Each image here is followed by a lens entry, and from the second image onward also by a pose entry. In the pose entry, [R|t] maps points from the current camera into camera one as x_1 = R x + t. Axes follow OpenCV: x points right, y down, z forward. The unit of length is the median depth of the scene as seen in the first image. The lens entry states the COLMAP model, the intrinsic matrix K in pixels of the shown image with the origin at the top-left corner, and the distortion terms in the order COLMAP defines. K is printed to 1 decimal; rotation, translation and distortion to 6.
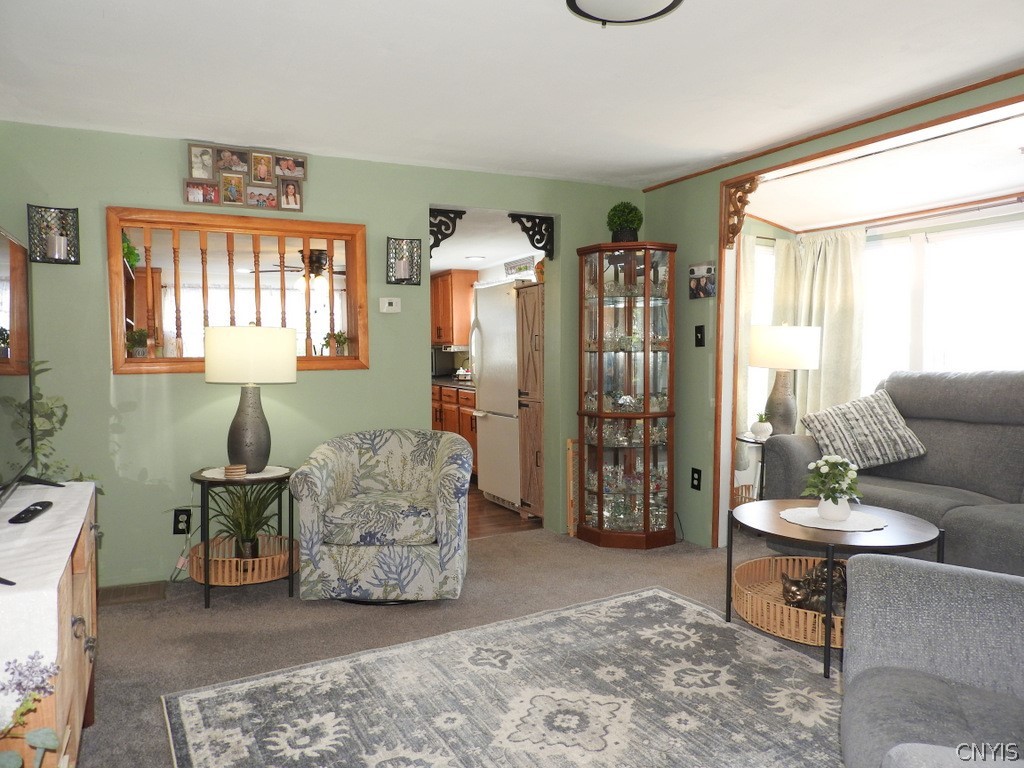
lens RADIAL K [[729.2, 0, 514.1], [0, 729.2, 384.2], [0, 0, 1]] dist [0.007407, -0.003884]
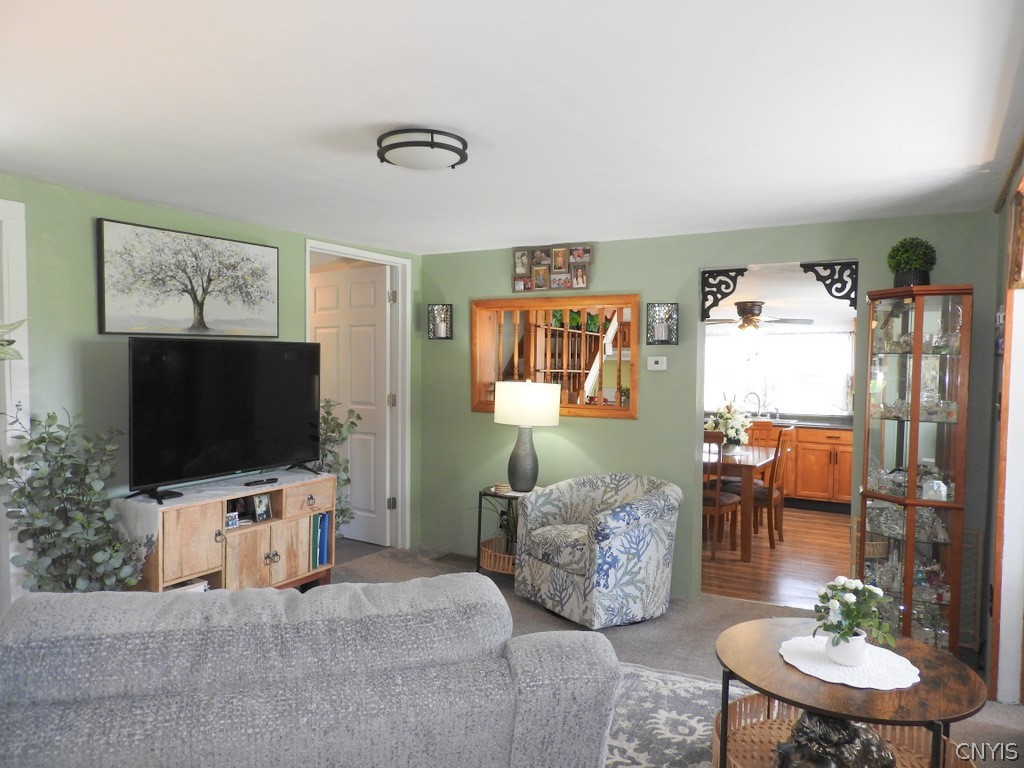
lens RADIAL K [[729.2, 0, 510.4], [0, 729.2, 385.4], [0, 0, 1]] dist [0.007407, -0.003884]
pose [[0.566651, 0.032233, -0.823327, 0.700592], [-0.063175, 0.997993, -0.004409, -0.063488], [0.821532, 0.054512, 0.567550, 0.212968]]
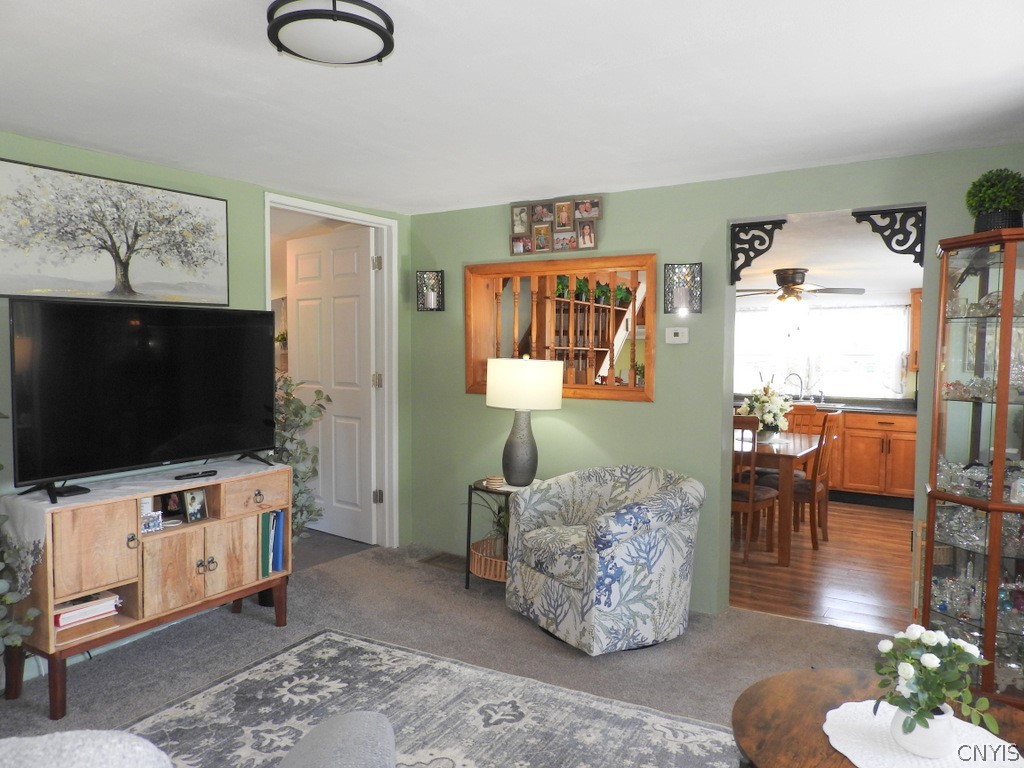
lens RADIAL K [[729.2, 0, 510.6], [0, 729.2, 384.5], [0, 0, 1]] dist [0.007407, -0.003884]
pose [[0.522856, 0.047787, -0.851080, 0.586796], [-0.061966, 0.997917, 0.017963, -0.055725], [0.850165, 0.043346, 0.524728, 0.373693]]
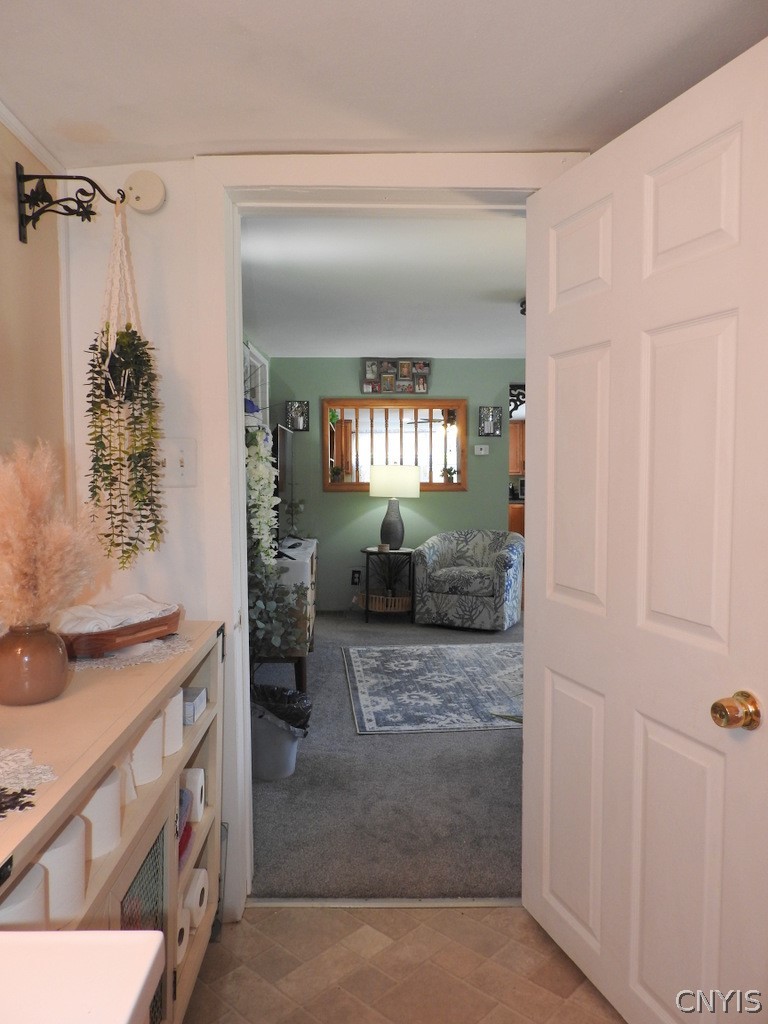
lens RADIAL K [[729.2, 0, 385.0], [0, 729.2, 514.8], [0, 0, 1]] dist [0.007407, -0.003884]
pose [[0.917567, 0.027055, -0.396659, 0.293819], [-0.025333, 0.999633, 0.009581, 0.021984], [0.396773, 0.001257, 0.917916, -0.567542]]
